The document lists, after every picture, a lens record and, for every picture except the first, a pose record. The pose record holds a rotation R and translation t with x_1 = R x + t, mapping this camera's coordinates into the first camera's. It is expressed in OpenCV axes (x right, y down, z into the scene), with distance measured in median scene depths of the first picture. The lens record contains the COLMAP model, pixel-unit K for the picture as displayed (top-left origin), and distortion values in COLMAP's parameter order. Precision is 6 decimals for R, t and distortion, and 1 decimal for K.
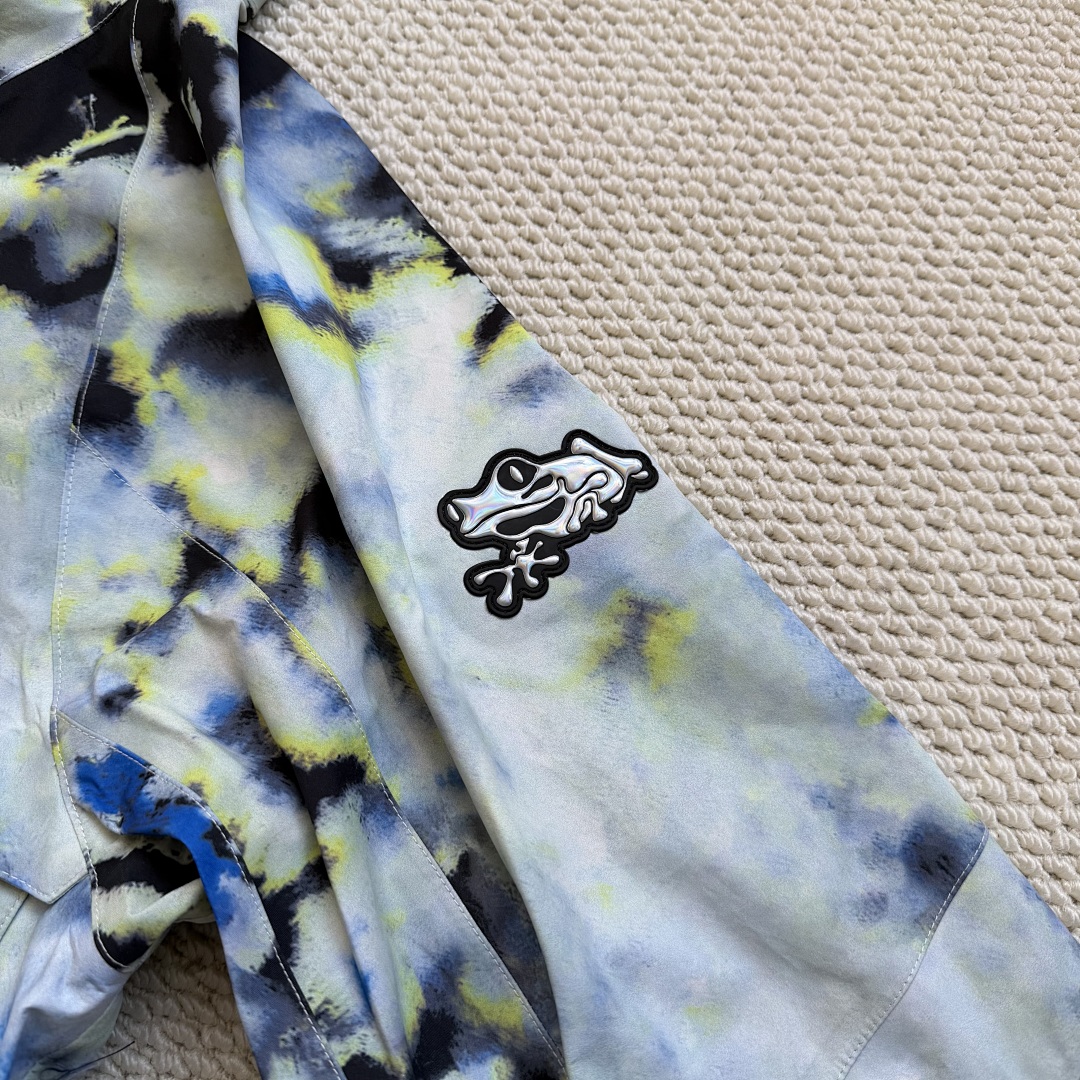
lens RADIAL K [[1040.2, 0, 519.3], [0, 1040.2, 514.8], [0, 0, 1]] dist [0.008740, -0.013759]
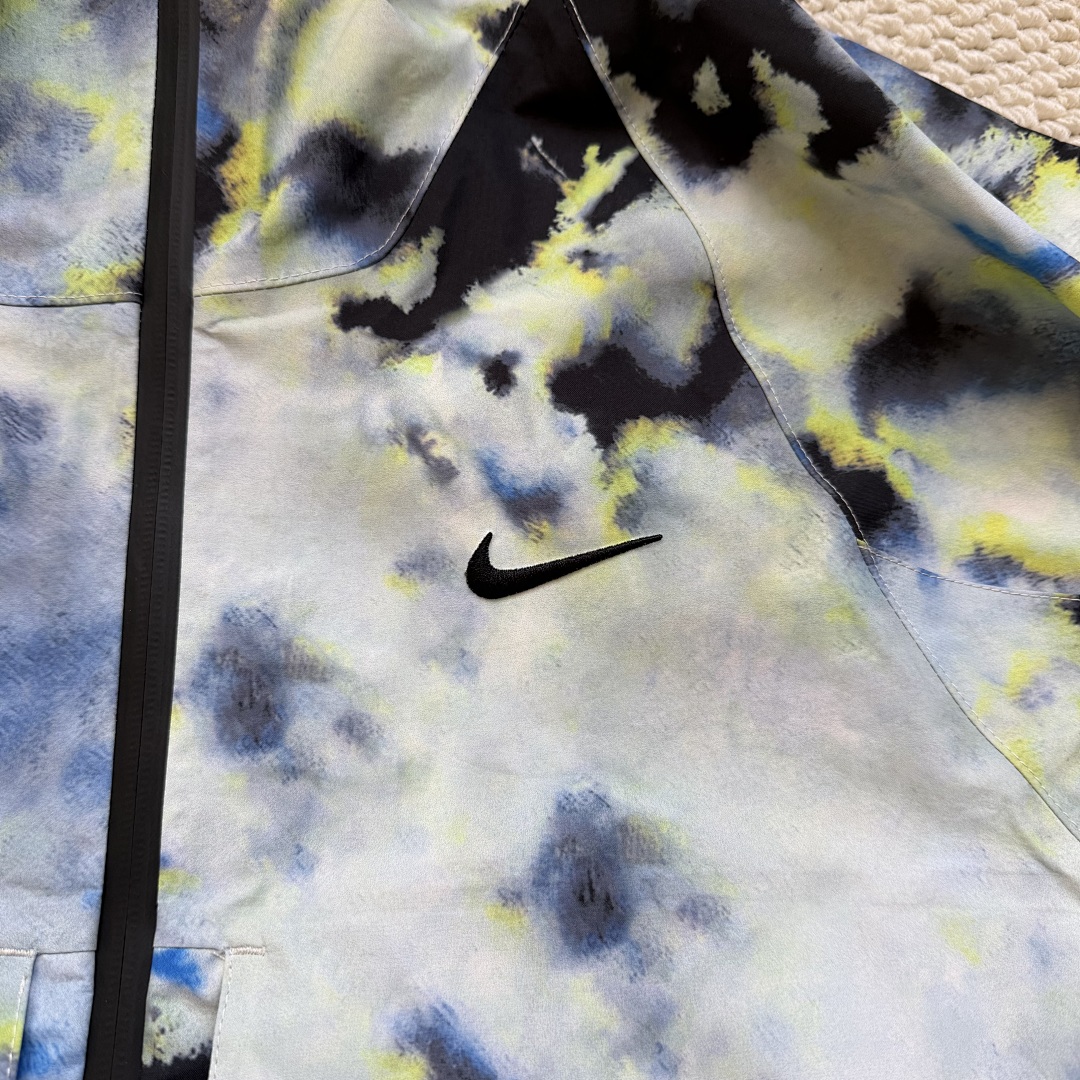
lens RADIAL K [[994.9, 0, 566.4], [0, 994.9, 518.6], [0, 0, 1]] dist [0.021502, -0.077213]
pose [[0.880010, -0.449736, 0.152711, -0.670269], [0.432201, 0.891592, 0.135153, -0.269796], [-0.196938, -0.052934, 0.978986, 0.318074]]
